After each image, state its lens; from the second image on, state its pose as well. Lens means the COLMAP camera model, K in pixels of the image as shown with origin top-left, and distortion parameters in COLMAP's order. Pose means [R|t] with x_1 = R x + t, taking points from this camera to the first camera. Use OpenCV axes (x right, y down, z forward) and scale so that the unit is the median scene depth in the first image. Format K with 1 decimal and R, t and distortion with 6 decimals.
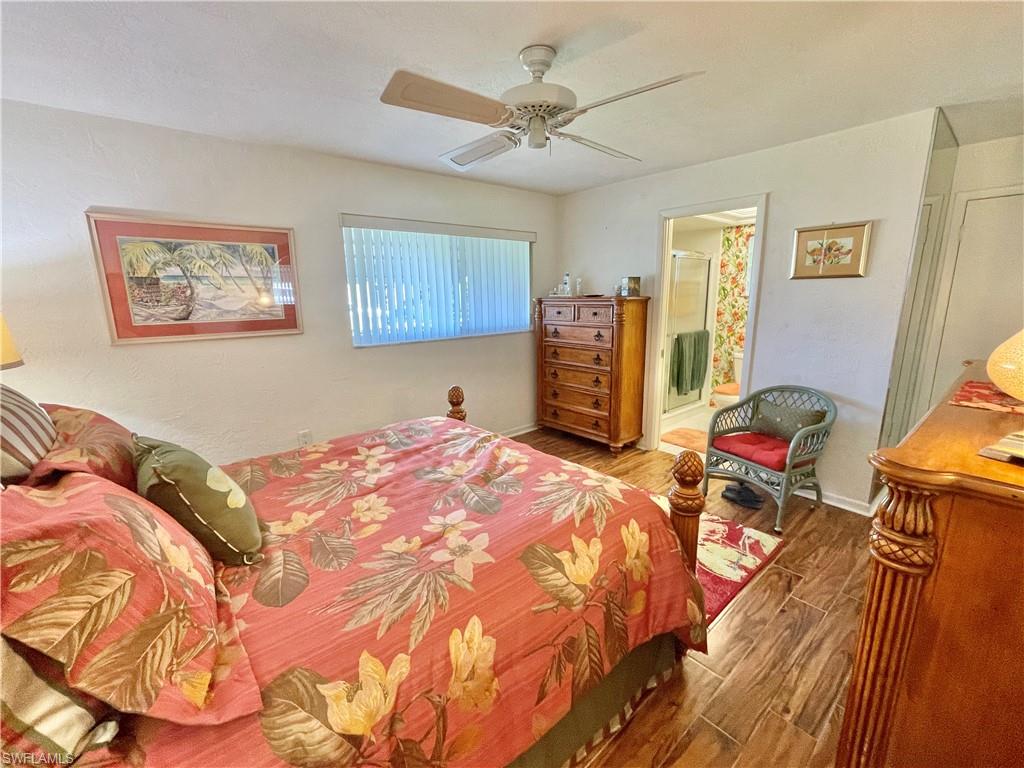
lens RADIAL K [[437.0, 0, 509.4], [0, 437.0, 385.3], [0, 0, 1]] dist [-0.010312, -0.000151]
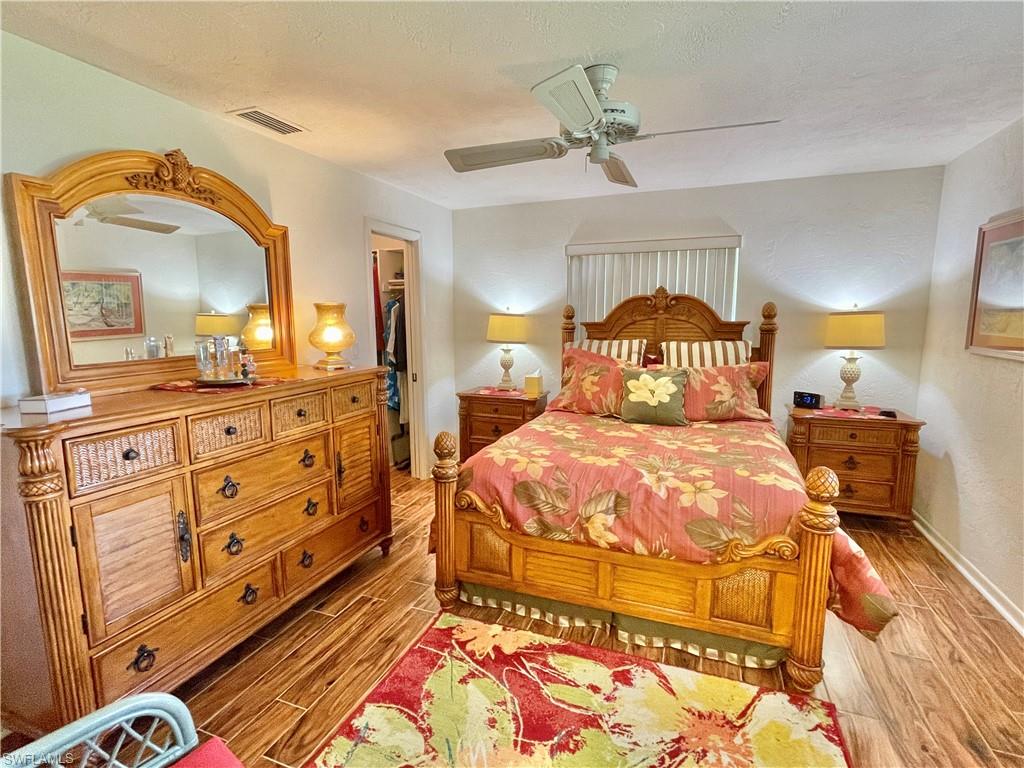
lens RADIAL K [[495.3, 0, 507.7], [0, 495.3, 384.5], [0, 0, 1]] dist [0.004117, -0.000268]
pose [[-0.875418, 0.090437, -0.474831, 0.533681], [-0.081775, 0.940472, 0.329888, -0.278227], [0.476399, 0.327619, -0.815911, 1.282881]]
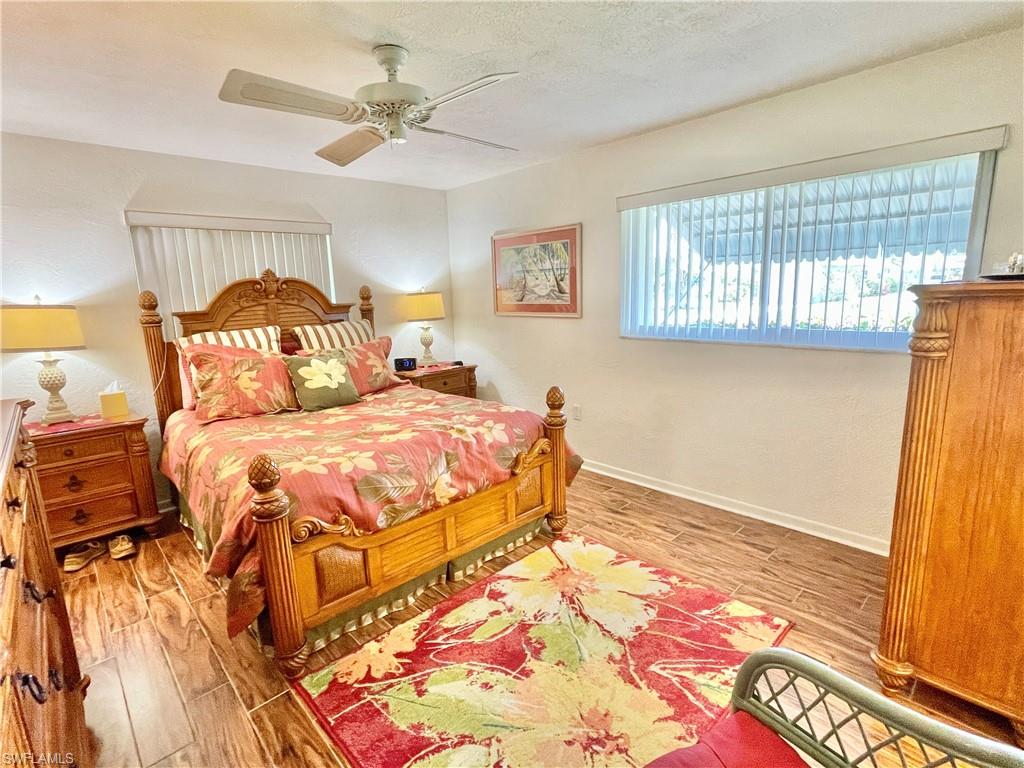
lens RADIAL K [[495.3, 0, 504.5], [0, 495.3, 382.0], [0, 0, 1]] dist [0.004117, -0.000268]
pose [[0.048392, 0.196665, -0.979276, 0.850124], [-0.175085, 0.966915, 0.185530, -0.175856], [0.983363, 0.162478, 0.081224, 0.806544]]
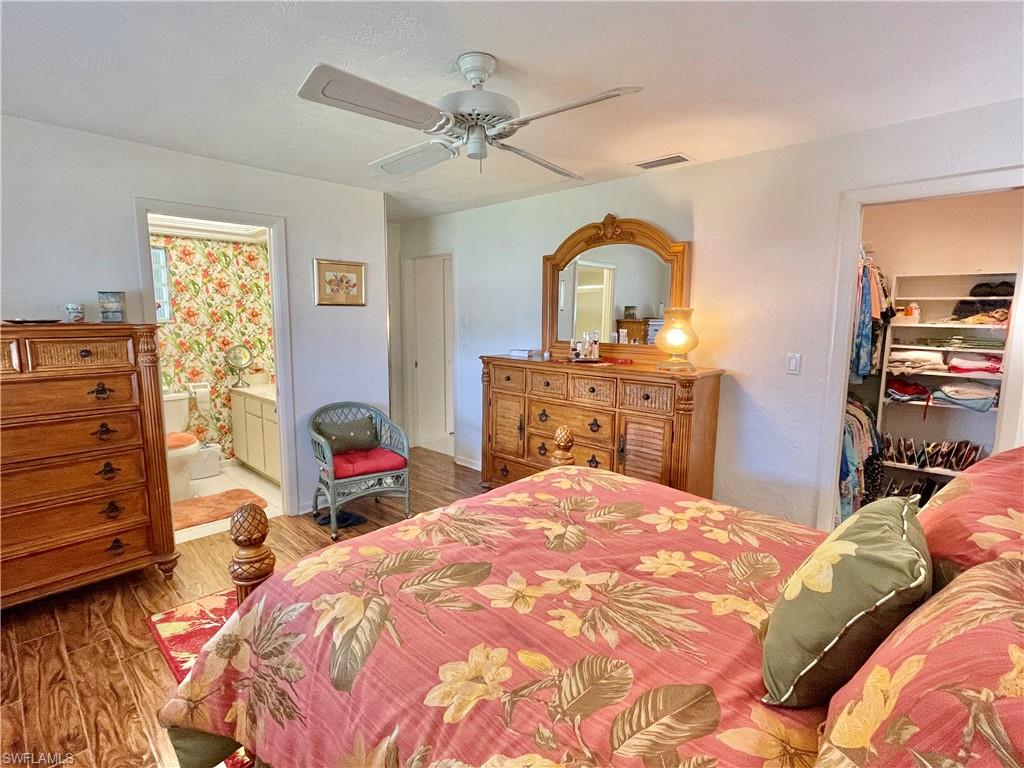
lens RADIAL K [[506.9, 0, 509.4], [0, 506.9, 386.1], [0, 0, 1]] dist [-0.003078, 0.000138]
pose [[-0.104486, -0.121552, 0.987070, -0.676765], [0.205089, 0.968537, 0.140979, -0.140566], [-0.973150, 0.217167, -0.076270, 0.724861]]
